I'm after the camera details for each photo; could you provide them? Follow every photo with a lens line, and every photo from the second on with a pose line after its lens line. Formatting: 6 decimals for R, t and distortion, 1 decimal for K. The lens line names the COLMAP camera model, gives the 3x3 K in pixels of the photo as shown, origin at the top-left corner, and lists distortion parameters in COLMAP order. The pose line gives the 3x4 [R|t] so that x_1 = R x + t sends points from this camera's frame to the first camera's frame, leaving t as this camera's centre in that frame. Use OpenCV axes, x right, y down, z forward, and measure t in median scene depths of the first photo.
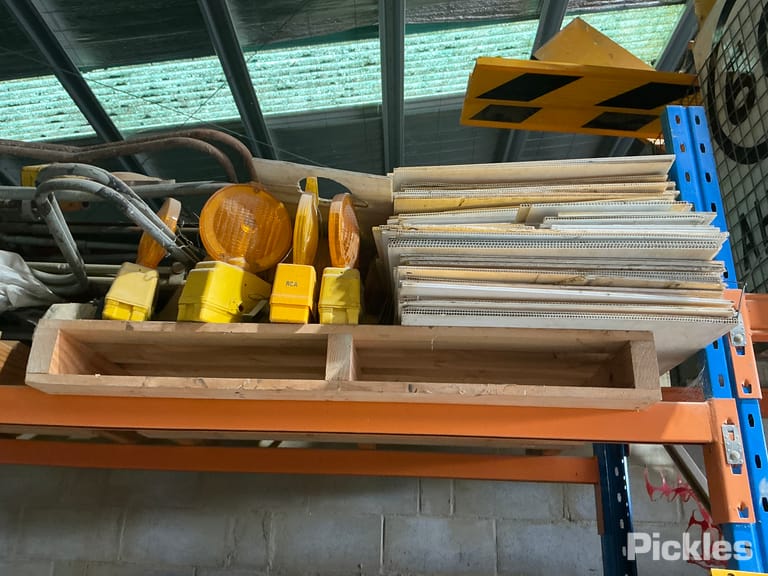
lens RADIAL K [[637.3, 0, 381.7], [0, 637.3, 296.1], [0, 0, 1]] dist [0.095382, -0.178436]
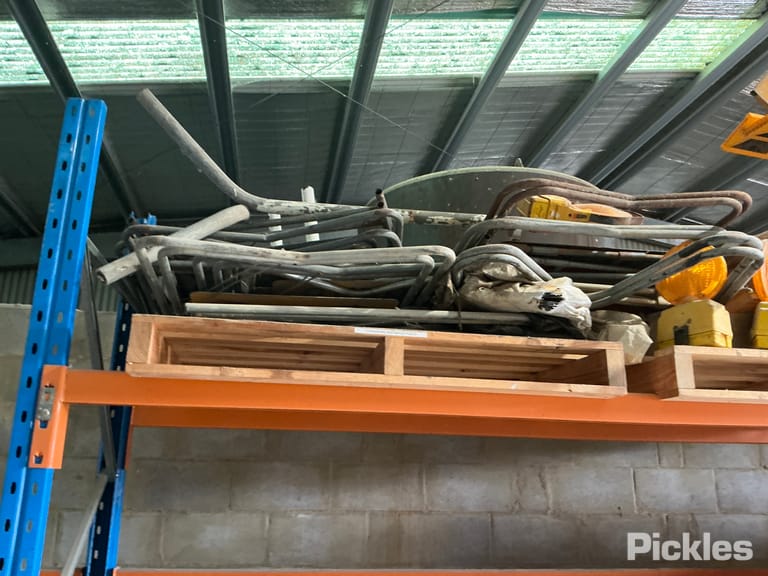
lens RADIAL K [[637.3, 0, 394.3], [0, 637.3, 292.9], [0, 0, 1]] dist [0.095382, -0.178436]
pose [[0.979285, 0.033905, 0.199629, -0.387574], [-0.053845, 0.993989, 0.095320, -0.047008], [-0.195197, -0.104094, 0.975224, -0.043657]]
